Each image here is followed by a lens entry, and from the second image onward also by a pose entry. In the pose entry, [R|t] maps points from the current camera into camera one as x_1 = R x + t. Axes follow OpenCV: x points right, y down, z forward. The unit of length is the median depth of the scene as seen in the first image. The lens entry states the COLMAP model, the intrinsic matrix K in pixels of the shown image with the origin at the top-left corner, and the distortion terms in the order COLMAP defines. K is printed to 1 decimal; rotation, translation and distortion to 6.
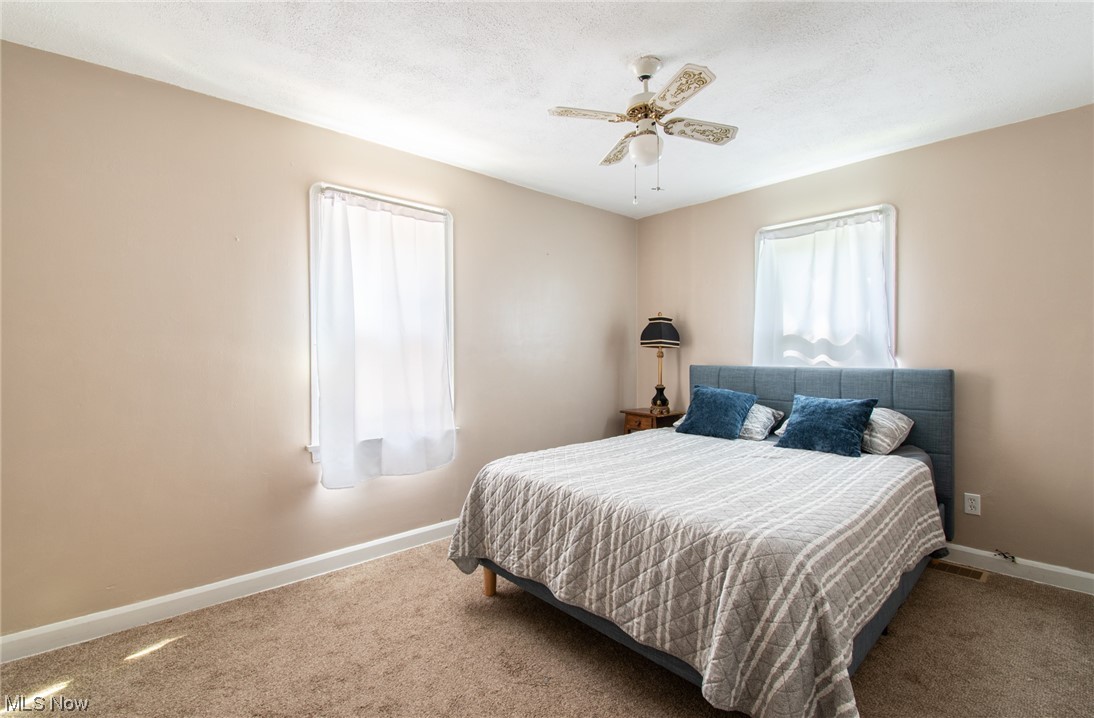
lens RADIAL K [[495.3, 0, 545.7], [0, 495.3, 361.7], [0, 0, 1]] dist [0.022961, -0.020624]
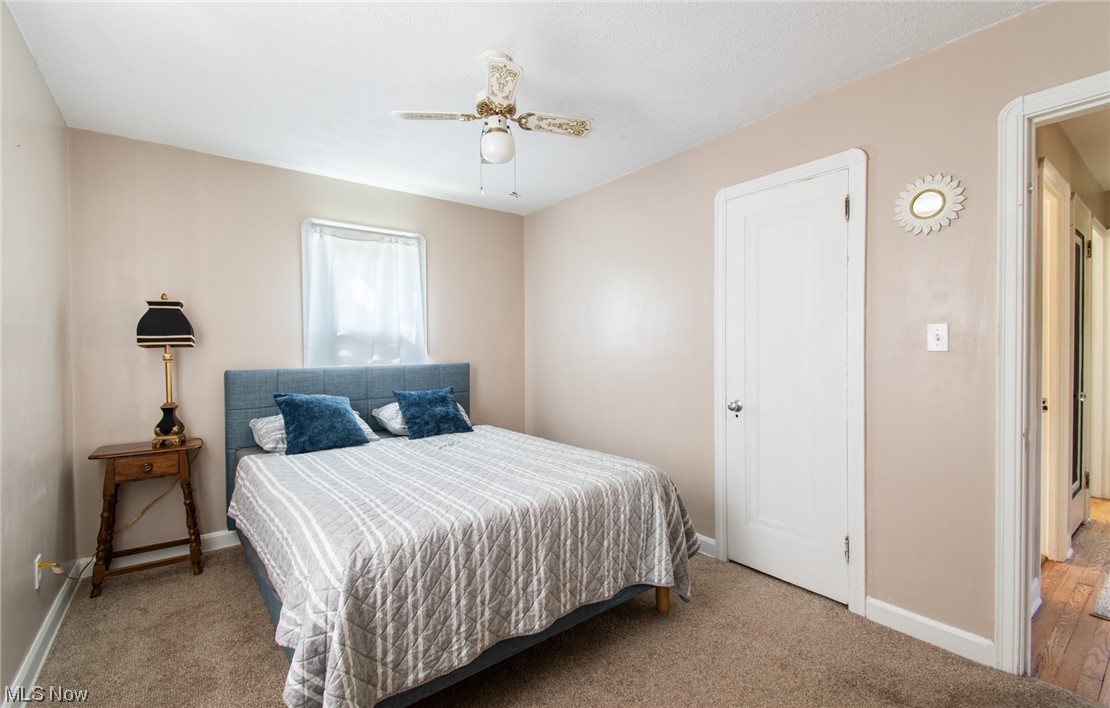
lens RADIAL K [[485.8, 0, 558.8], [0, 485.8, 356.2], [0, 0, 1]] dist [0.022140, 0.000025]
pose [[0.057399, -0.013512, 0.998260, -0.725520], [0.028999, 0.999509, 0.011861, -0.015880], [-0.997930, 0.028268, 0.057763, 0.788898]]
